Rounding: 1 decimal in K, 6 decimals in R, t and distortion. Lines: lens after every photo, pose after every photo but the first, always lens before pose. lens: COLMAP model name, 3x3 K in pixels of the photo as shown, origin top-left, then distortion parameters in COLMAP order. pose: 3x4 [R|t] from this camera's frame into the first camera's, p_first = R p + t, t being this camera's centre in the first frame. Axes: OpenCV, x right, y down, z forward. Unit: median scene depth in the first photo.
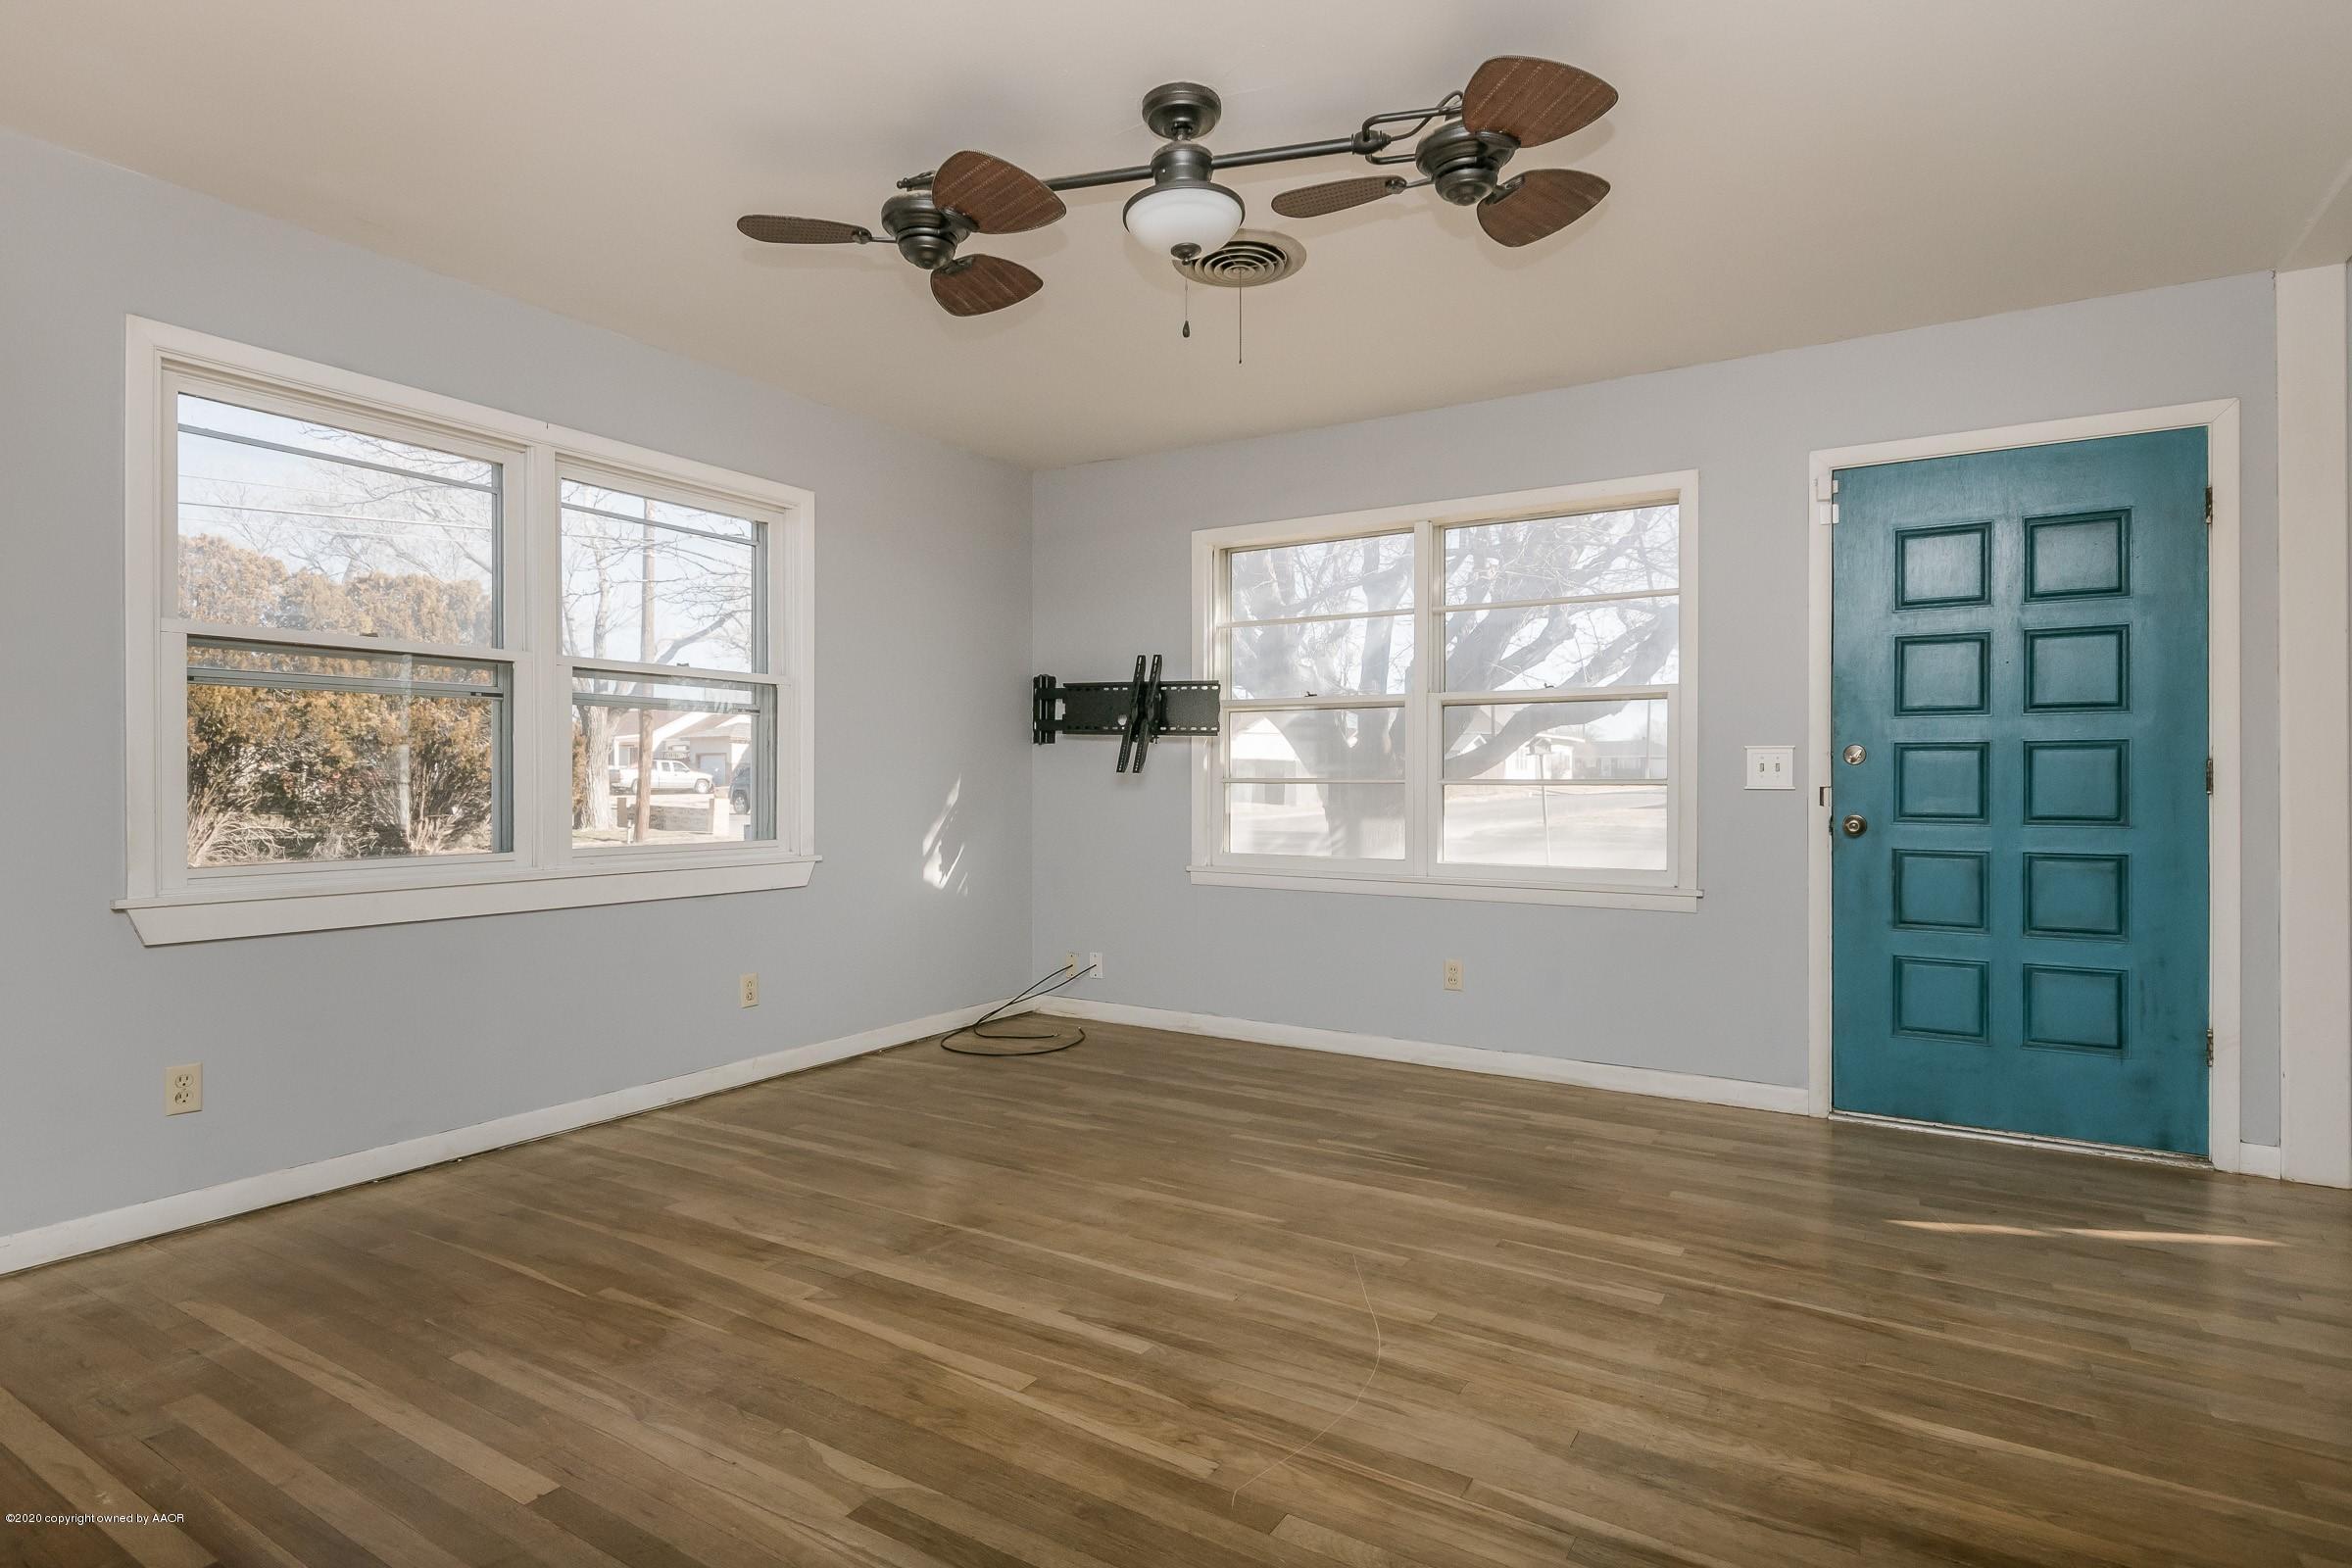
lens RADIAL K [[1212.4, 0, 1176.1], [0, 1212.4, 784.8], [0, 0, 1]] dist [0.004281, -0.000812]
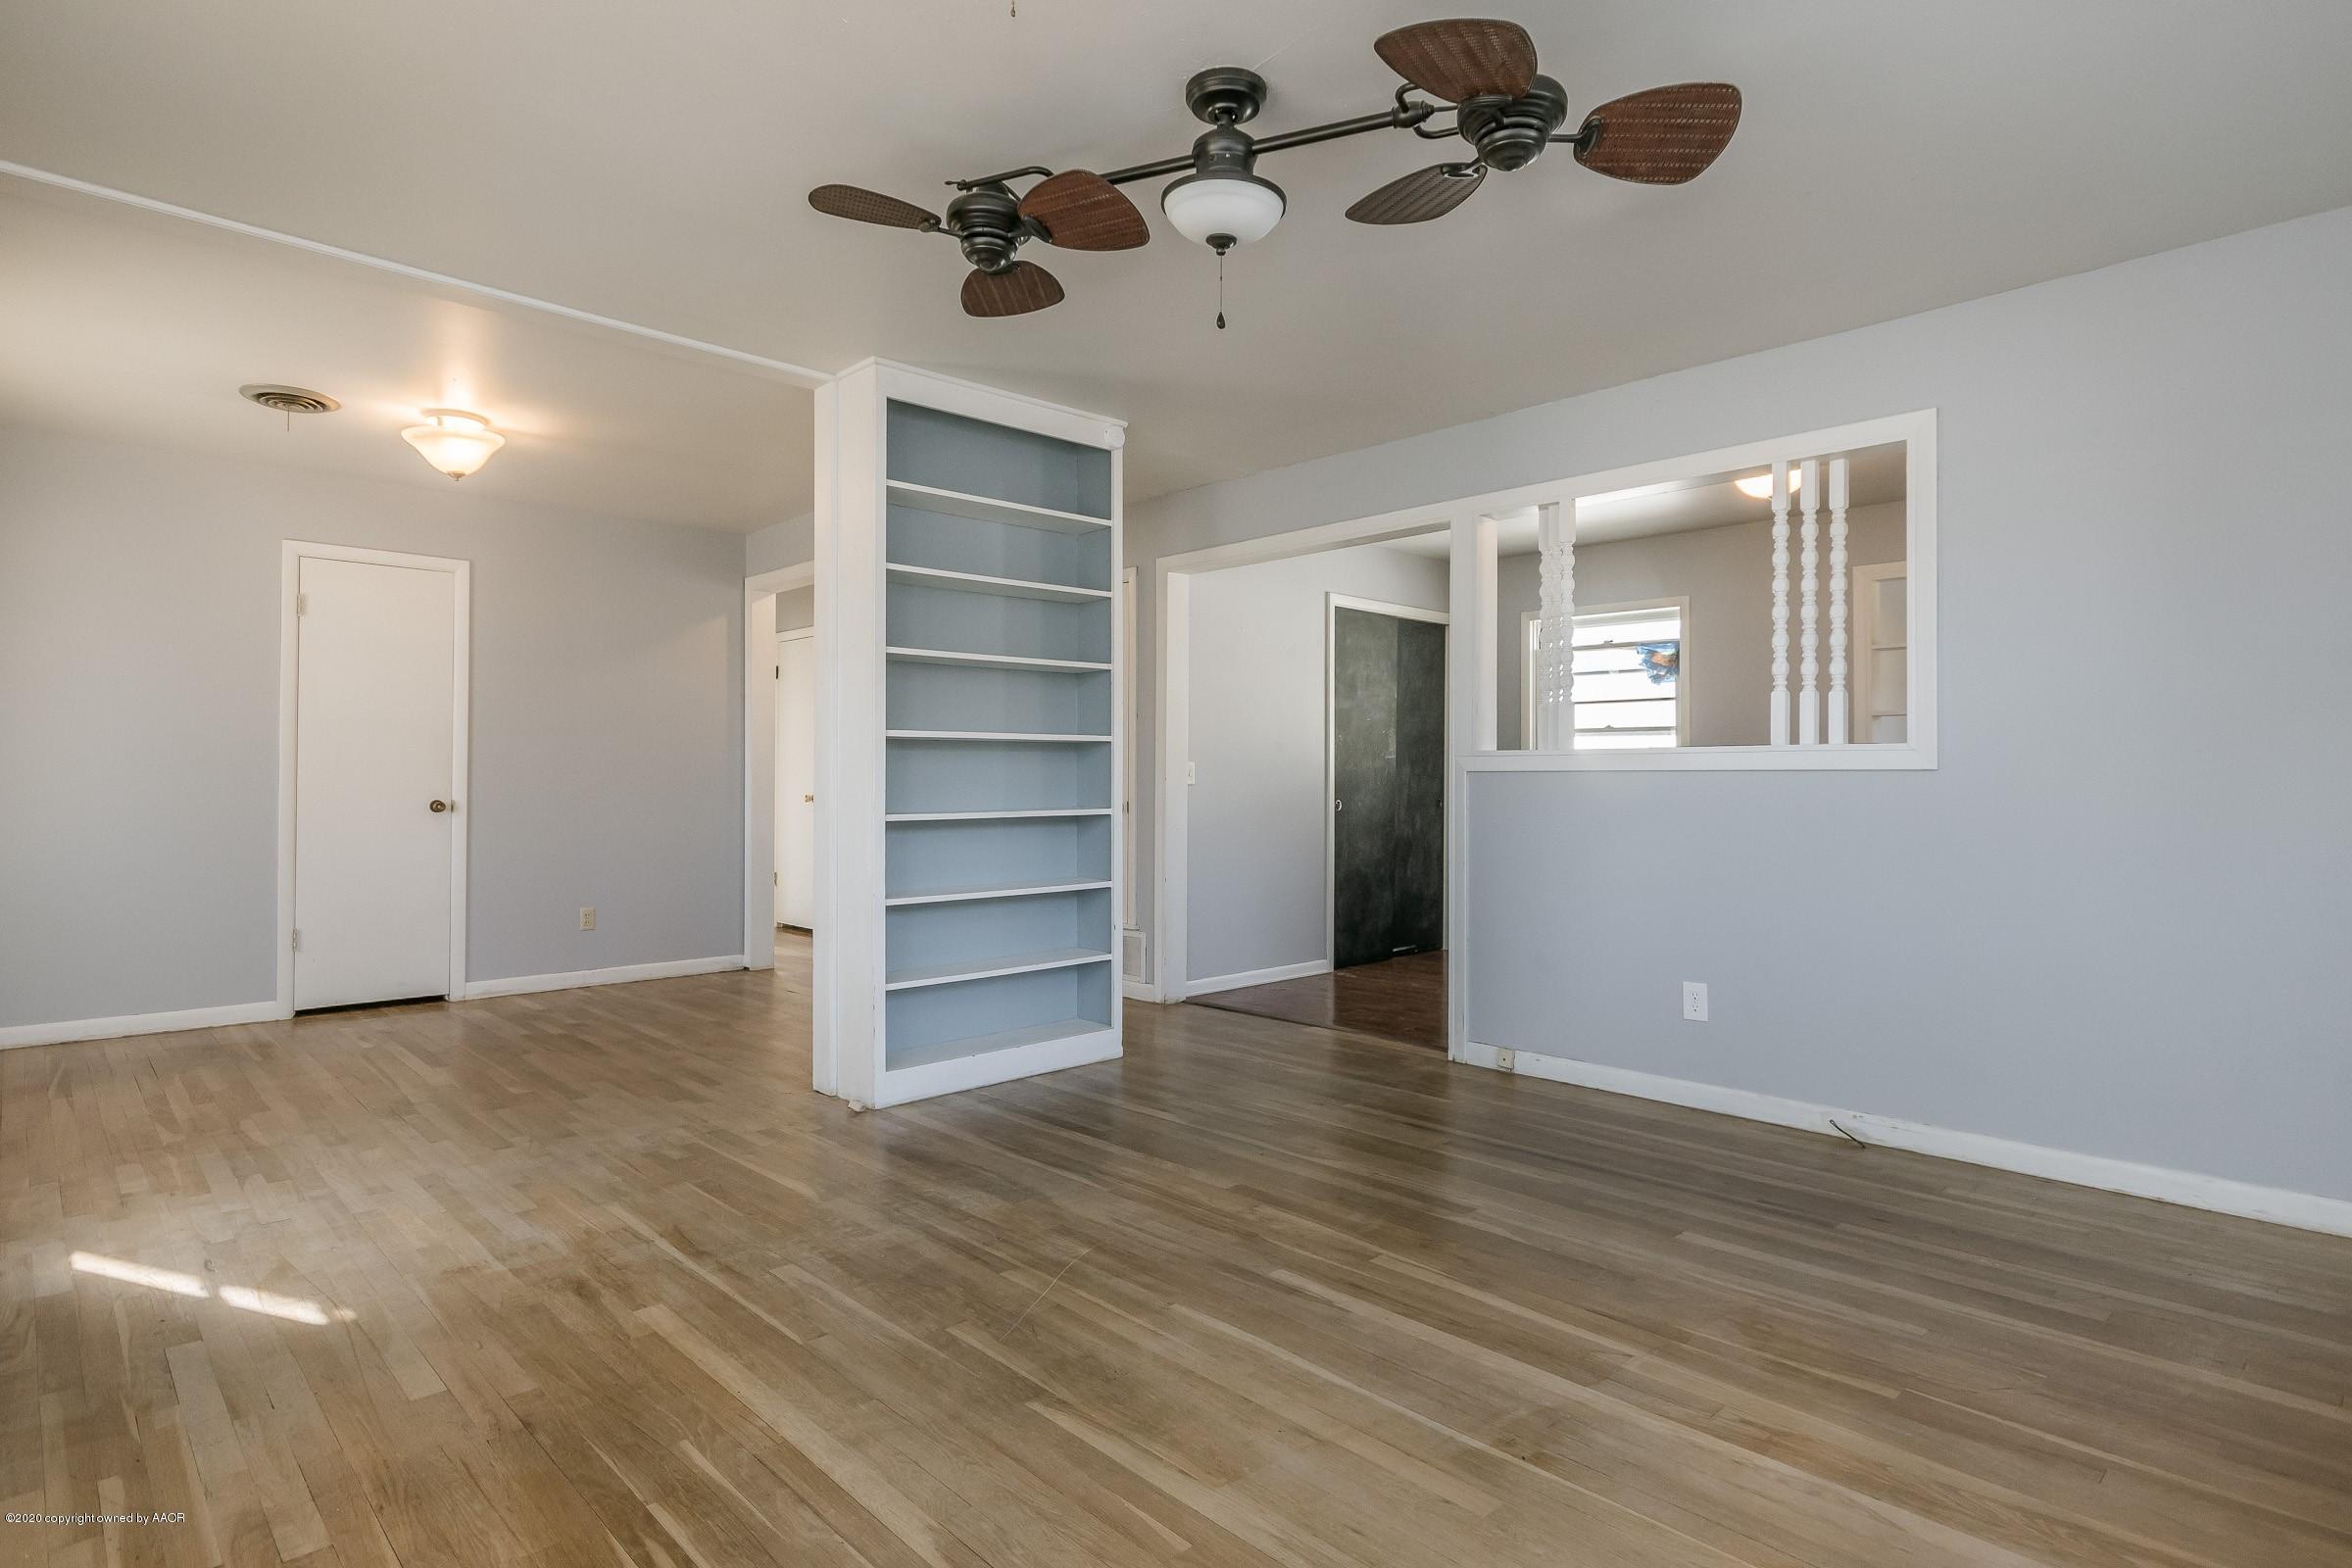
lens RADIAL K [[1212.4, 0, 1175.7], [0, 1212.4, 765.1], [0, 0, 1]] dist [0.004281, -0.000812]
pose [[-0.968668, -0.002464, 0.248346, -0.205428], [-0.003948, 0.999977, -0.005475, -0.012335], [-0.248327, -0.006284, -0.968656, 2.021580]]
